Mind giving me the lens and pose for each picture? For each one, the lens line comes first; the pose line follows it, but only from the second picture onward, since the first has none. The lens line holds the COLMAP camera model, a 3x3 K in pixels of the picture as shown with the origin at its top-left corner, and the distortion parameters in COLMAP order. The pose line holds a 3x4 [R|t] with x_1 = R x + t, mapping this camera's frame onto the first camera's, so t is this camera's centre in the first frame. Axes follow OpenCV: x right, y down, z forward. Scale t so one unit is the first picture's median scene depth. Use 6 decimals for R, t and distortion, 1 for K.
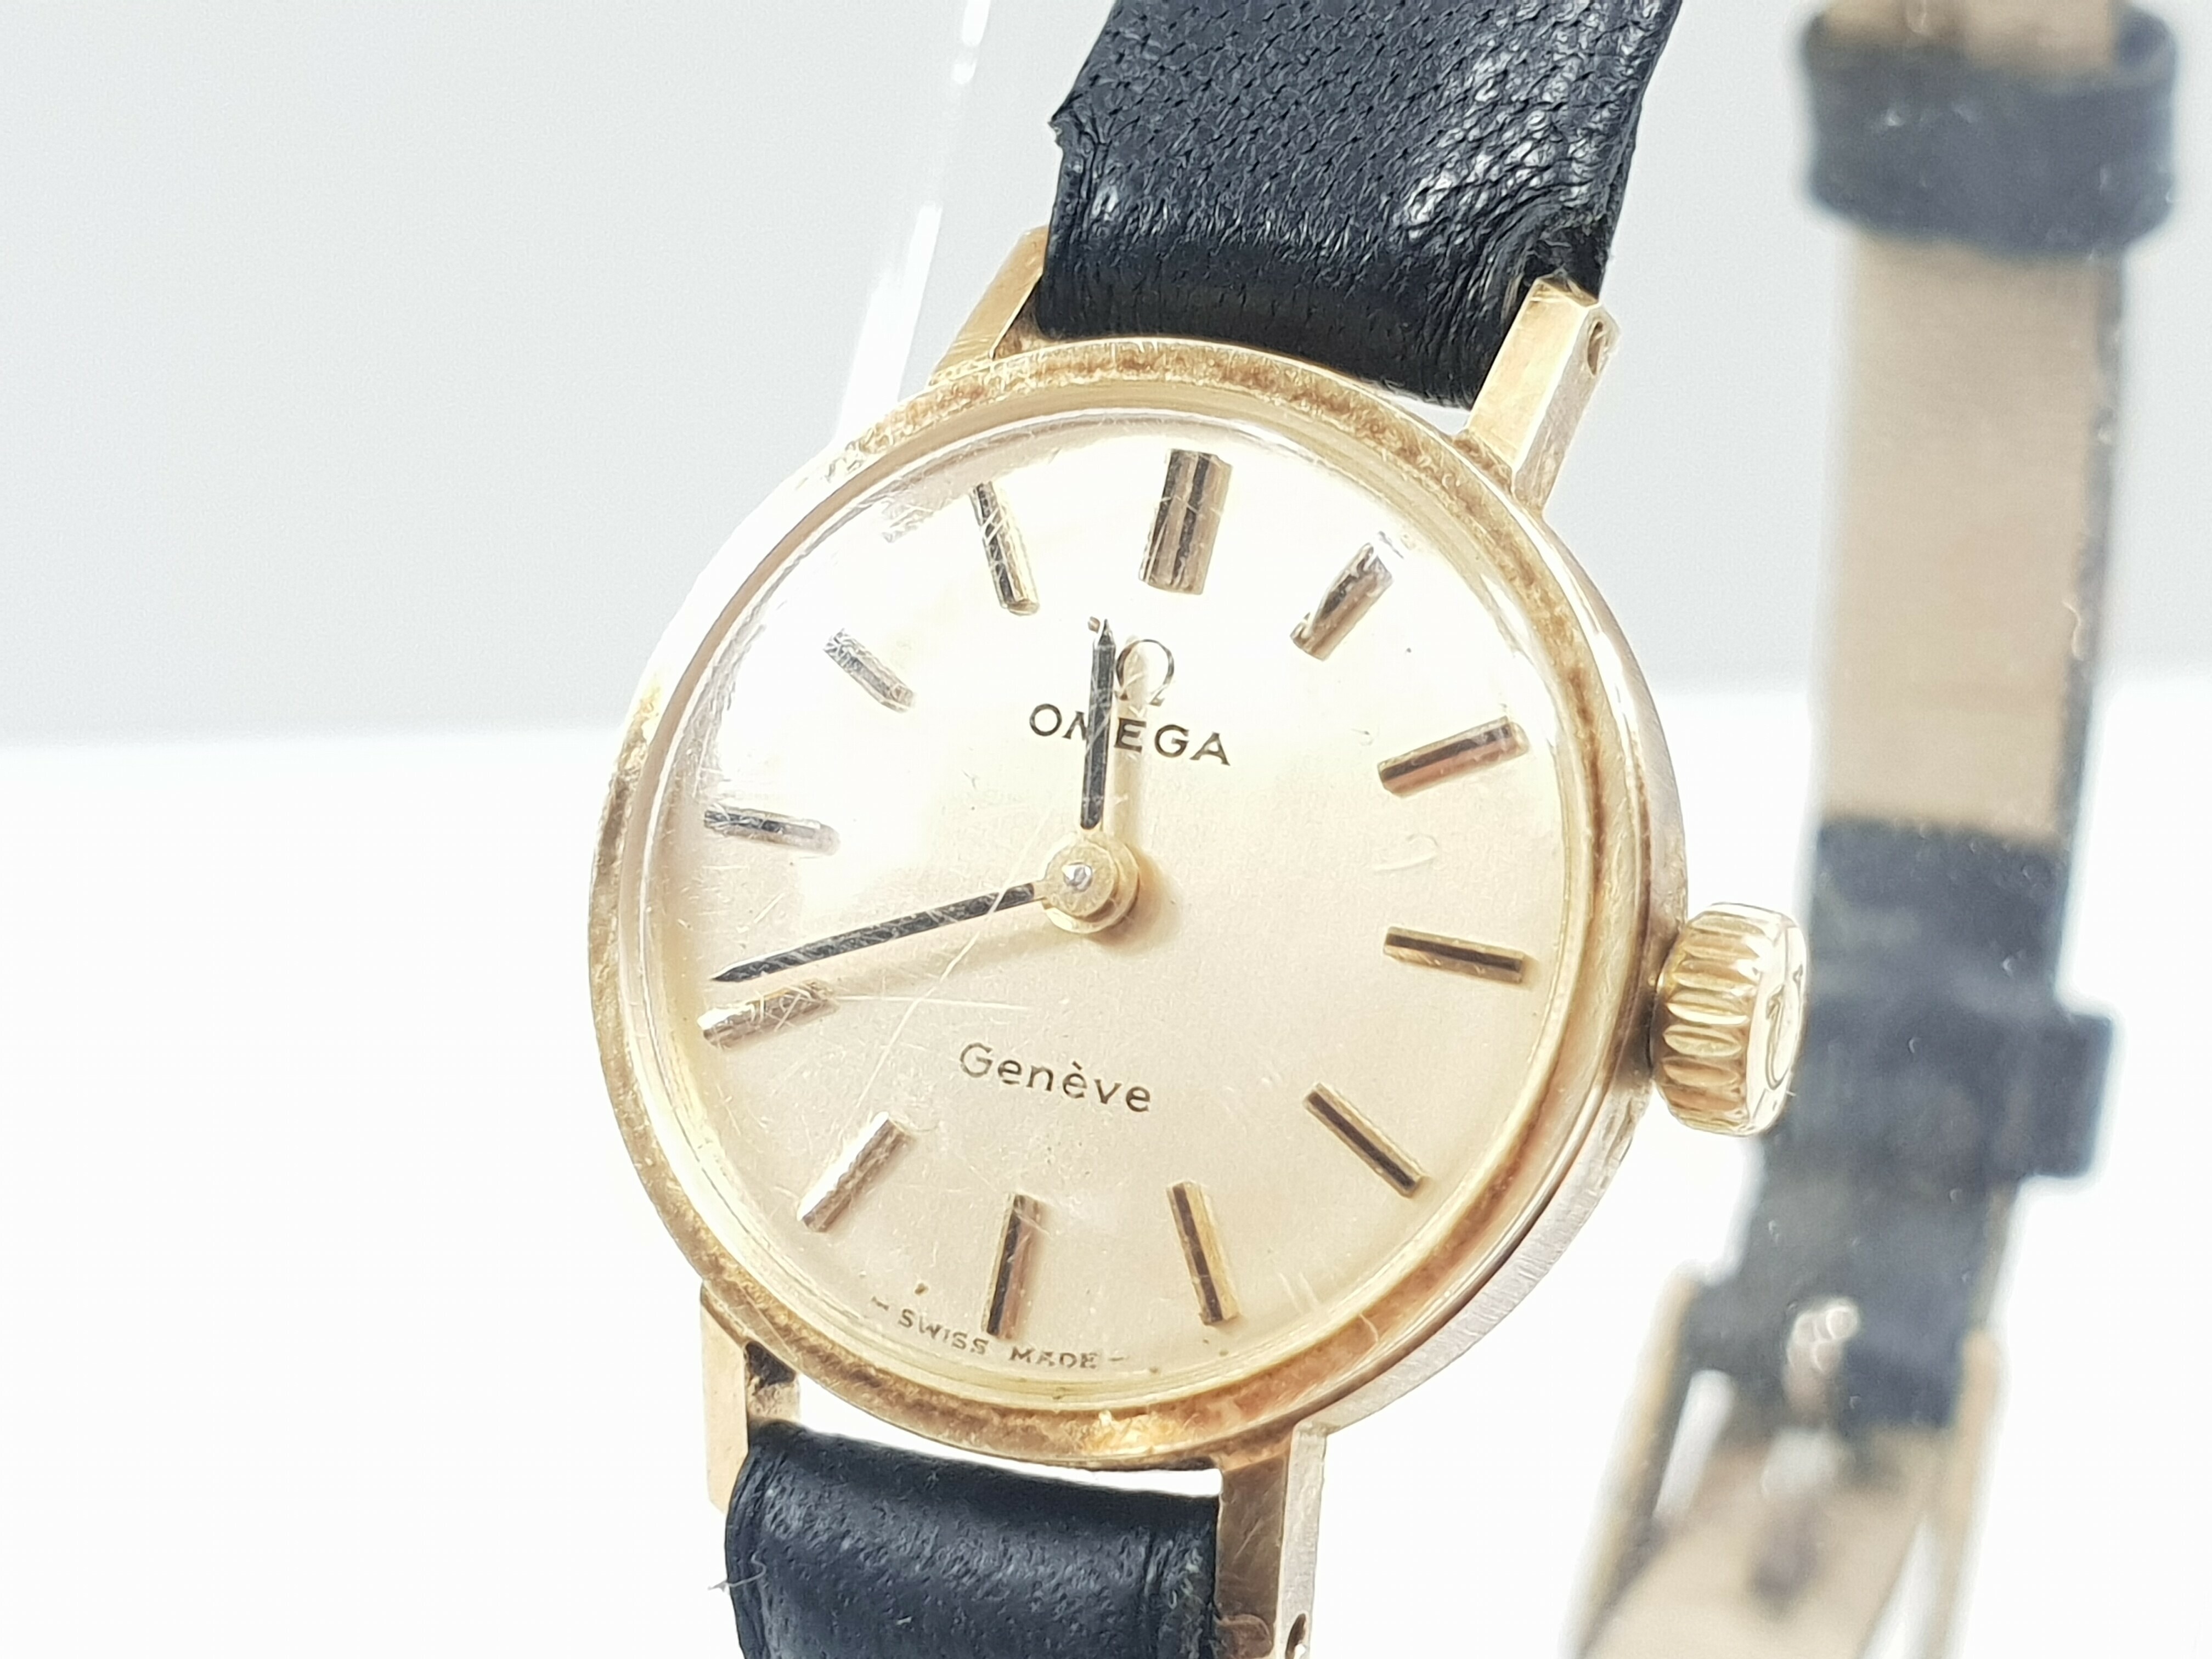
lens RADIAL K [[1976.0, 0, 1106.0], [0, 1976.0, 829.5], [0, 0, 1]] dist [-0.089412, 0.003941]
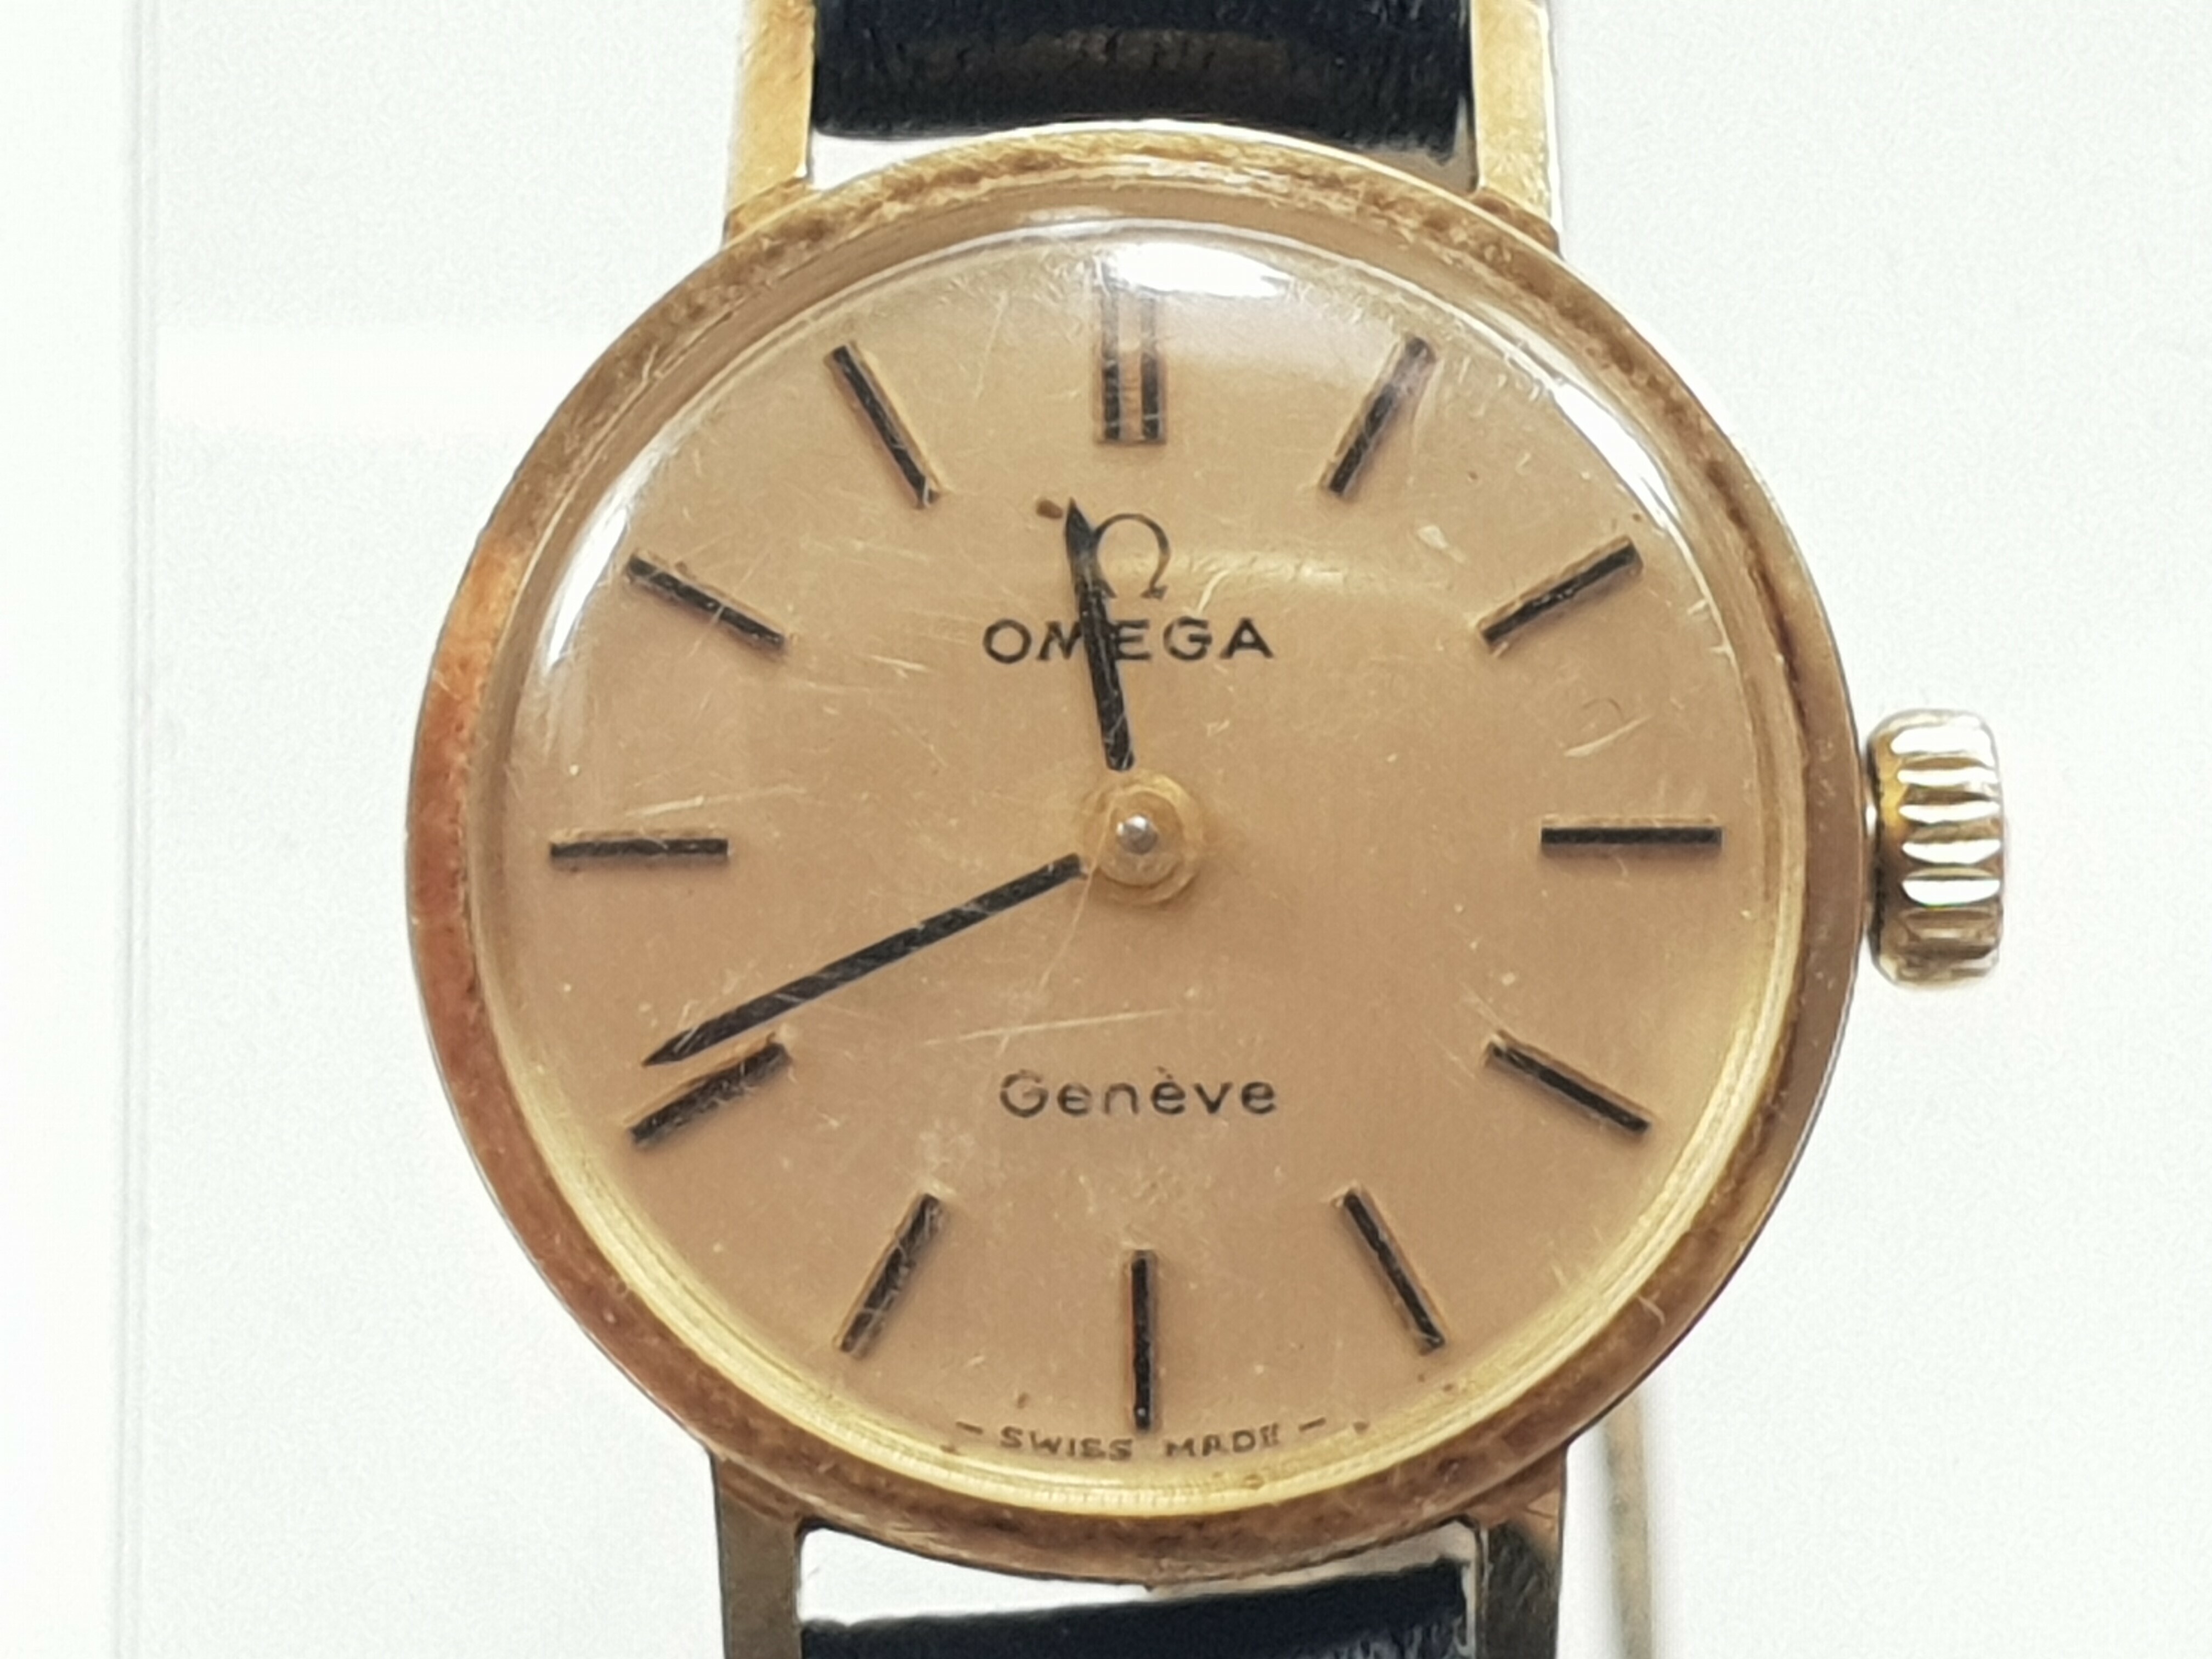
lens RADIAL K [[1976.0, 0, 1106.0], [0, 1976.0, 829.5], [0, 0, 1]] dist [-0.089412, 0.003941]
pose [[0.945719, -0.201146, 0.255256, -0.213899], [0.184037, 0.978838, 0.089484, -0.047439], [-0.267853, -0.037650, 0.962724, 0.258391]]
